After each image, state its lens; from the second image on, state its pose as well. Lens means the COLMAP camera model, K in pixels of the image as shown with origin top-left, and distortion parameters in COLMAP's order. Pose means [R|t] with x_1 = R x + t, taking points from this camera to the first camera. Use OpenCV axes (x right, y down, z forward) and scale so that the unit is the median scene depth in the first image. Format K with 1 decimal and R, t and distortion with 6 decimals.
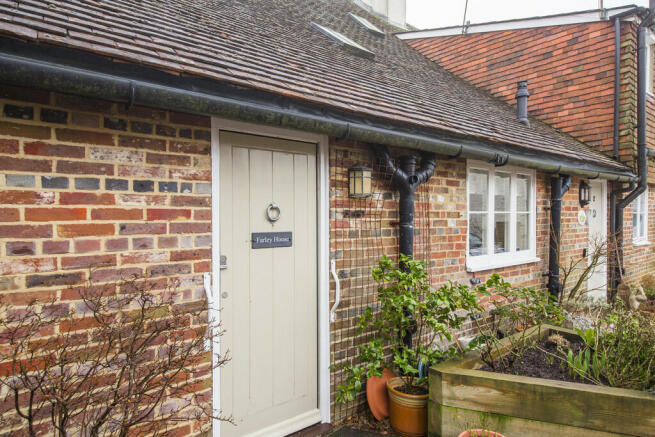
lens RADIAL K [[392.0, 0, 327.5], [0, 392.0, 218.5], [0, 0, 1]] dist [-0.001644, -0.000442]
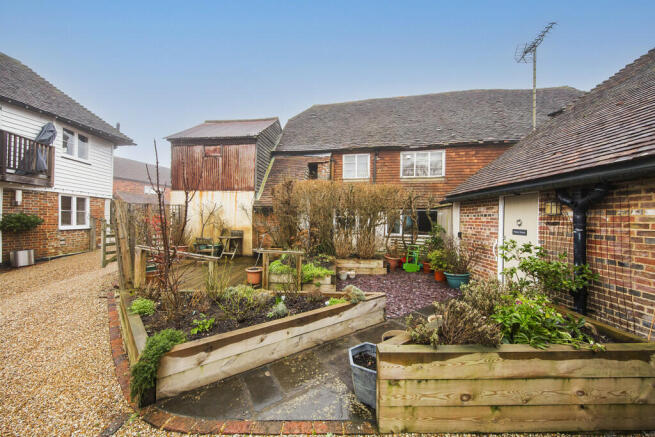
lens RADIAL K [[219.7, 0, 327.5], [0, 219.7, 218.5], [0, 0, 1]] dist [0.000591, 0.000034]
pose [[-0.638793, -0.002722, -0.769374, 1.704142], [-0.010688, 0.999929, 0.005336, -0.031690], [0.769305, 0.011632, -0.638776, 0.846196]]
